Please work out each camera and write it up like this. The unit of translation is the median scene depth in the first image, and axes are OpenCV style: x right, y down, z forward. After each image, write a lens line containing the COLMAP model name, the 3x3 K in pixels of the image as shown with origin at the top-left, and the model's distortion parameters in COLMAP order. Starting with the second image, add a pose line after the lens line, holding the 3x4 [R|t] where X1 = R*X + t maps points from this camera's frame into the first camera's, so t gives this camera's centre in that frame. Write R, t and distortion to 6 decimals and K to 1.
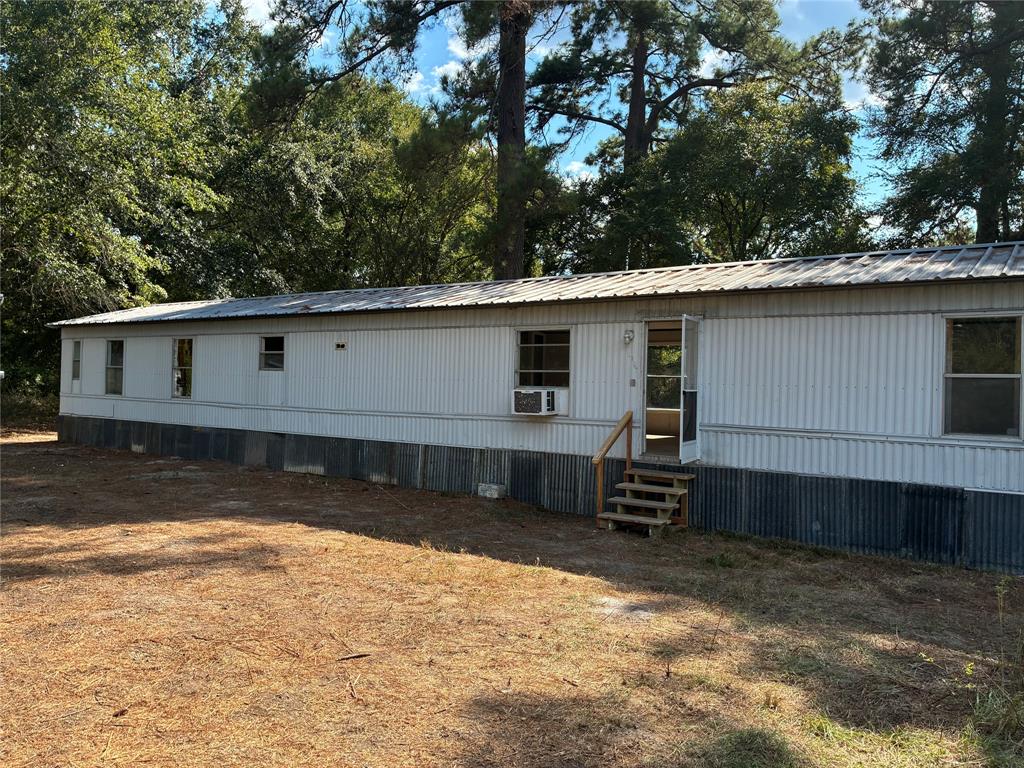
lens RADIAL K [[802.6, 0, 512.0], [0, 802.6, 384.0], [0, 0, 1]] dist [-0.062038, -0.002485]
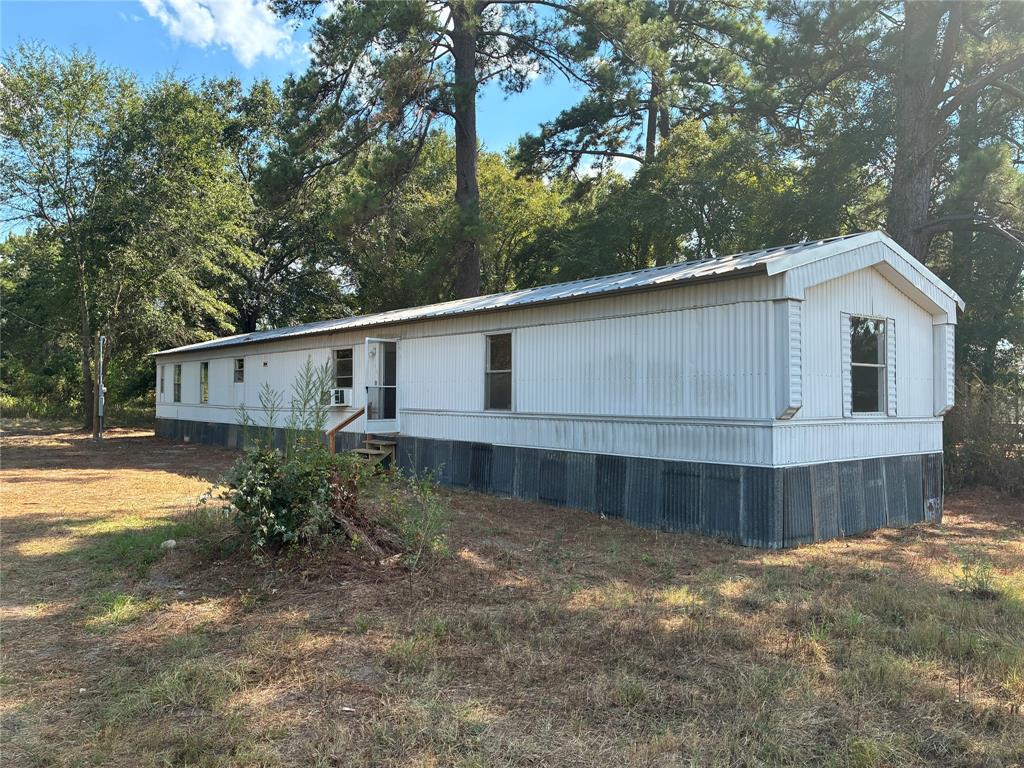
lens RADIAL K [[770.1, 0, 512.0], [0, 770.1, 384.0], [0, 0, 1]] dist [0.000263, -0.000427]
pose [[0.962289, -0.031199, -0.270233, 0.437168], [0.028363, 0.999494, -0.014394, 0.015997], [0.270545, 0.006186, 0.962687, -0.181434]]
